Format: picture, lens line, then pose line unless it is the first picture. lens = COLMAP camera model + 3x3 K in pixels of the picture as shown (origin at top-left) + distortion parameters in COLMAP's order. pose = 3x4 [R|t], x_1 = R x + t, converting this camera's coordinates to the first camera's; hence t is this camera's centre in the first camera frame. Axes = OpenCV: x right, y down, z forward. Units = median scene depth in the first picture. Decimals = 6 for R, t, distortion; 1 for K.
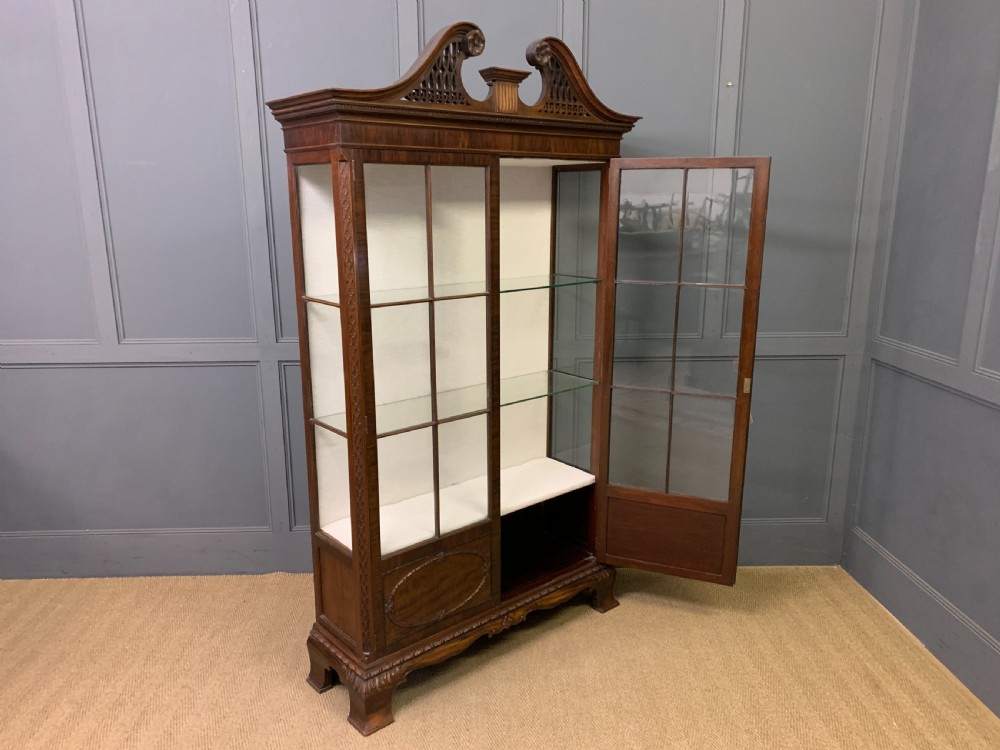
lens RADIAL K [[758.5, 0, 485.7], [0, 758.5, 382.6], [0, 0, 1]] dist [0.010129, -0.005547]
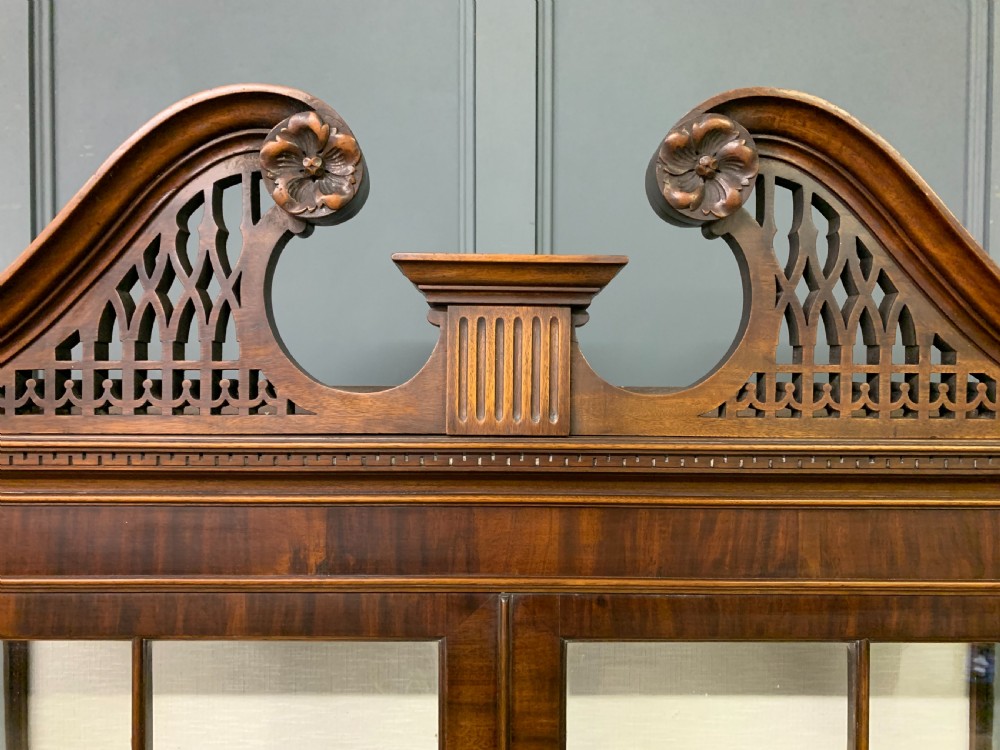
lens RADIAL K [[740.1, 0, 500.0], [0, 740.1, 375.0], [0, 0, 1]] dist [0.001459, -0.003200]
pose [[0.767317, 0.012362, -0.641149, 0.158140], [-0.161886, 0.971165, -0.175018, -0.313595], [0.620498, 0.238087, 0.747193, 0.780700]]
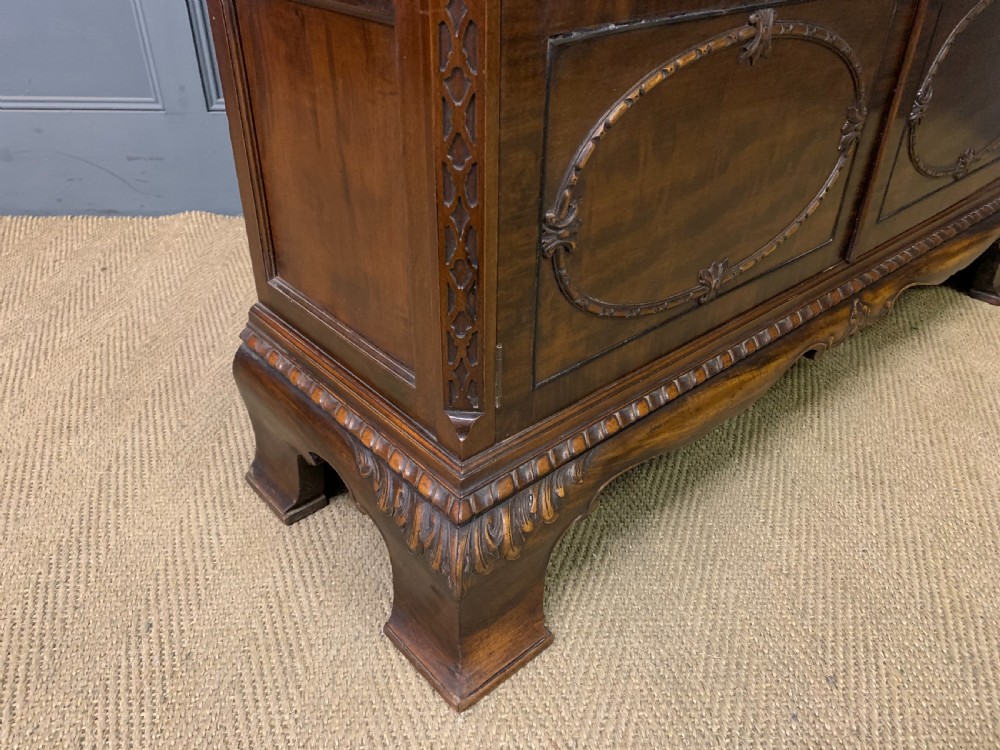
lens RADIAL K [[758.5, 0, 485.7], [0, 758.5, 382.6], [0, 0, 1]] dist [0.010129, -0.005547]
pose [[0.999874, 0.011818, 0.010573, -0.147455], [-0.014754, 0.937692, 0.347153, 0.256317], [-0.005811, -0.347265, 0.937749, 0.759630]]
